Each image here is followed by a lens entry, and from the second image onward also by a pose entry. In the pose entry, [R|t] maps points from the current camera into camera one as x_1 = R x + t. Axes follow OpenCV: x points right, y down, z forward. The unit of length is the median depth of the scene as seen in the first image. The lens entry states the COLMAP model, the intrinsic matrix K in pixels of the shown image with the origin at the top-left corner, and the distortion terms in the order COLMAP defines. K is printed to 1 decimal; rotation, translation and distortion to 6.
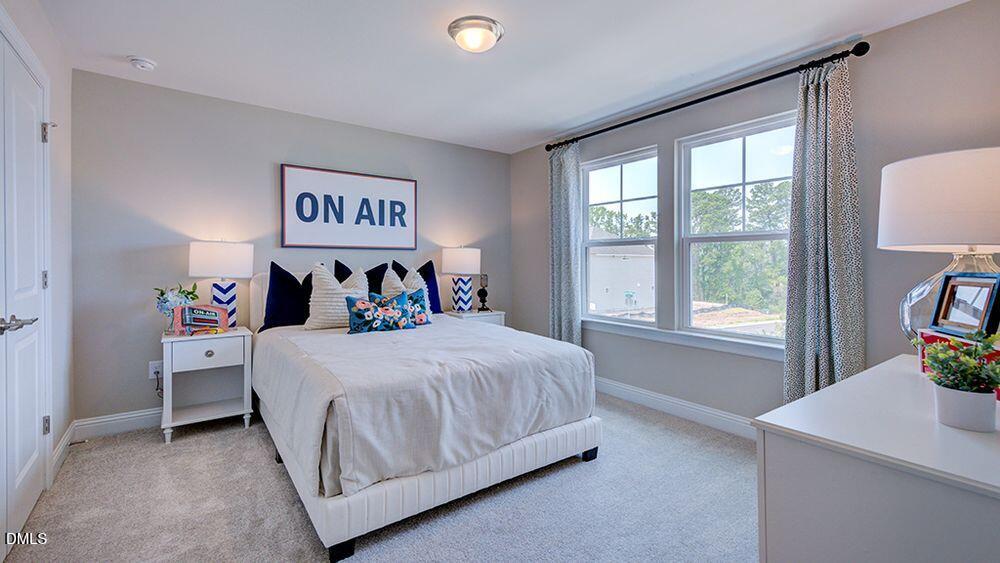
lens RADIAL K [[412.5, 0, 488.5], [0, 412.5, 278.7], [0, 0, 1]] dist [0.000847, 0.004597]
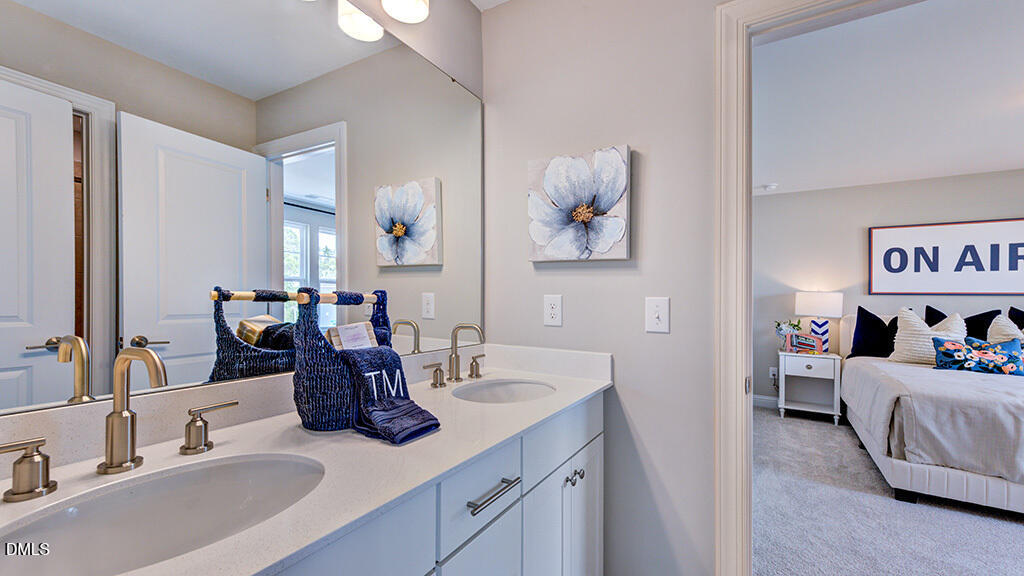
lens RADIAL K [[422.4, 0, 500.2], [0, 422.4, 285.1], [0, 0, 1]] dist [0.000847, 0.004597]
pose [[0.359619, -0.031010, -0.932584, 0.339983], [-0.054045, 0.997078, -0.053995, 0.028248], [0.931533, 0.069819, 0.356892, -0.574566]]
